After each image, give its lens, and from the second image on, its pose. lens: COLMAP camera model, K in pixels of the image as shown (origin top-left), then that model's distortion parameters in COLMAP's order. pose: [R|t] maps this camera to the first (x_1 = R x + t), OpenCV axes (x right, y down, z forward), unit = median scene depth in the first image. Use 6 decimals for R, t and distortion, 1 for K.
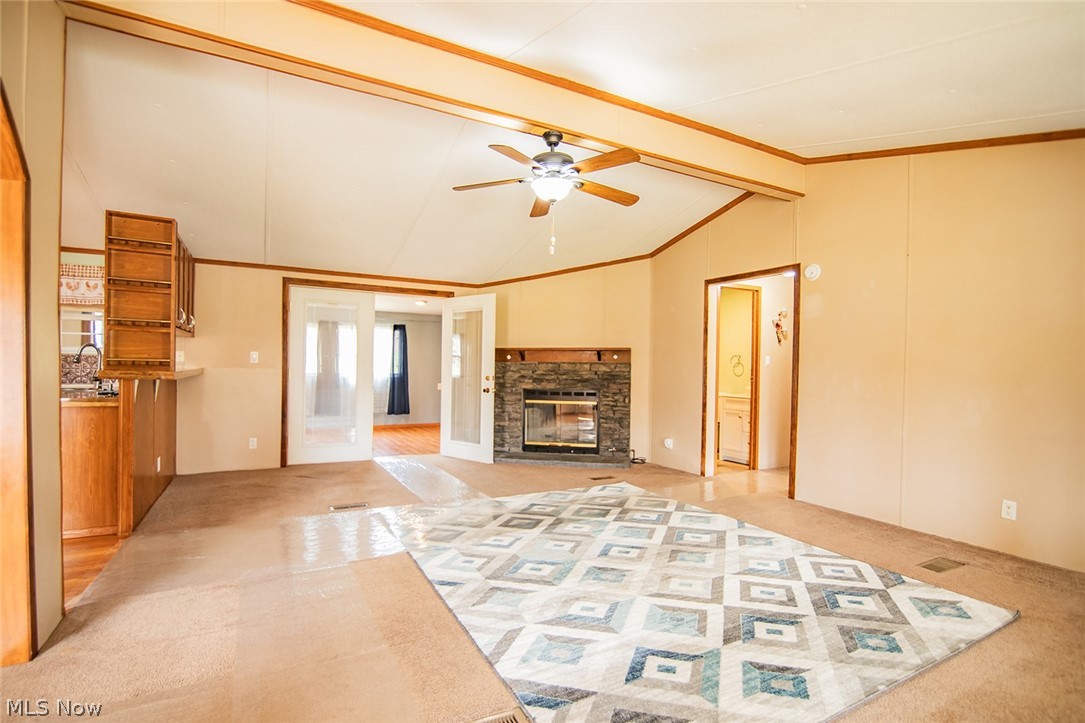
lens RADIAL K [[518.1, 0, 540.7], [0, 518.1, 375.0], [0, 0, 1]] dist [-0.018656, 0.000592]
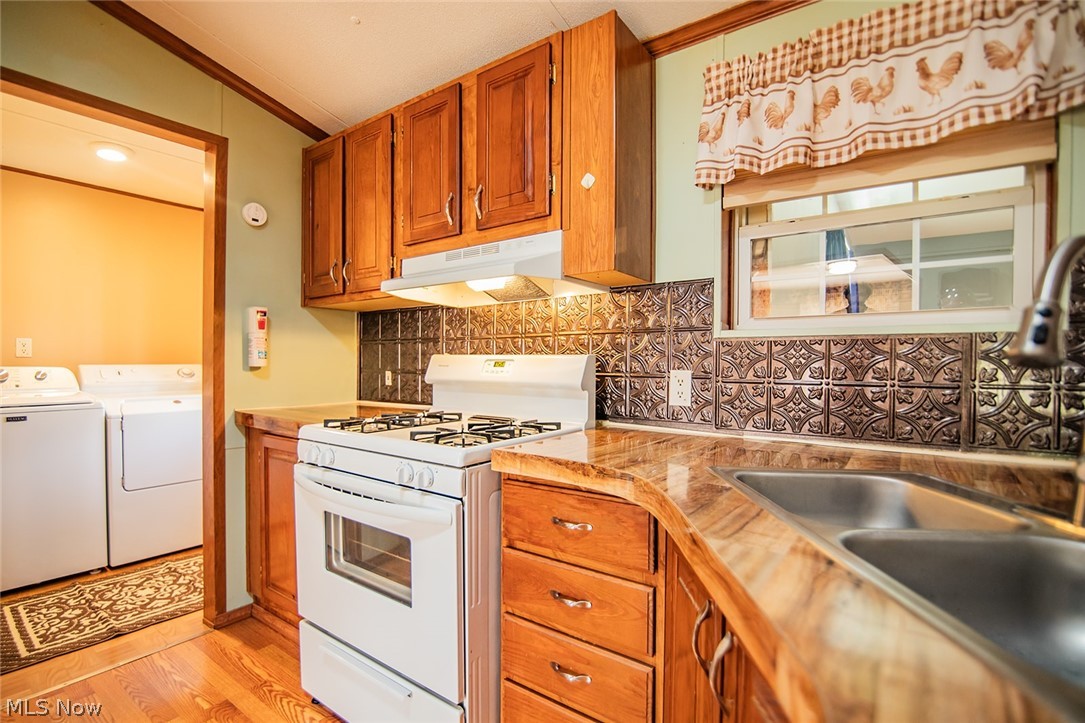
lens RADIAL K [[508.4, 0, 548.0], [0, 508.4, 371.4], [0, 0, 1]] dist [-0.022084, 0.001049]
pose [[0.433296, 0.002535, -0.901248, -0.899416], [-0.015122, 0.999876, -0.004457, -0.021175], [0.901125, 0.015560, 0.433281, 0.871891]]
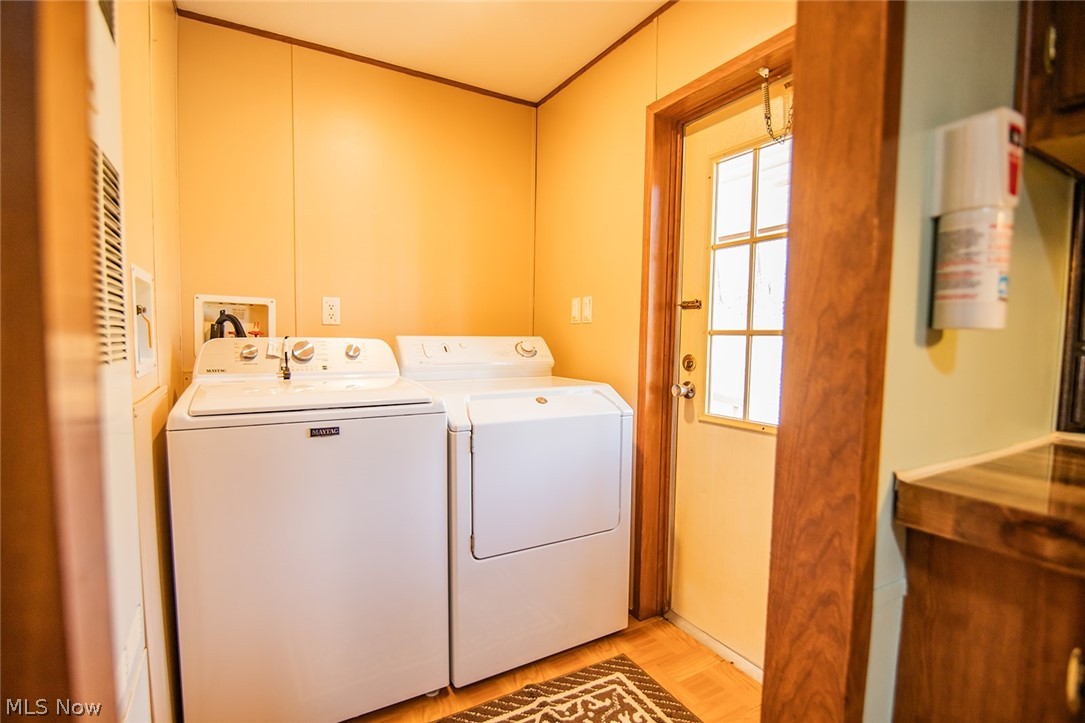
lens RADIAL K [[513.6, 0, 539.4], [0, 513.6, 374.8], [0, 0, 1]] dist [-0.022271, 0.002279]
pose [[0.029297, 0.052933, -0.998168, -1.390038], [-0.025004, 0.998323, 0.052207, -0.014829], [0.999258, 0.023429, 0.030572, 0.679592]]
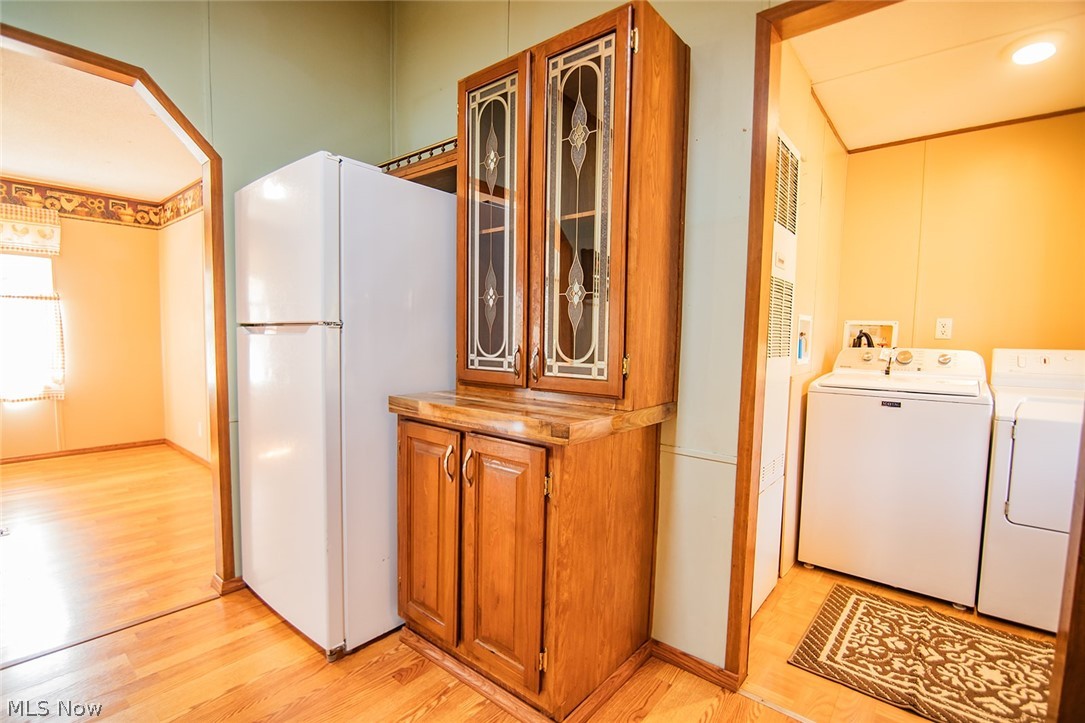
lens RADIAL K [[500.5, 0, 541.8], [0, 500.5, 375.4], [0, 0, 1]] dist [-0.016939, 0.000888]
pose [[-0.928963, -0.005203, -0.370135, -1.156019], [-0.040312, 0.995376, 0.087183, -0.021215], [0.367970, 0.095911, -0.924878, 0.919483]]
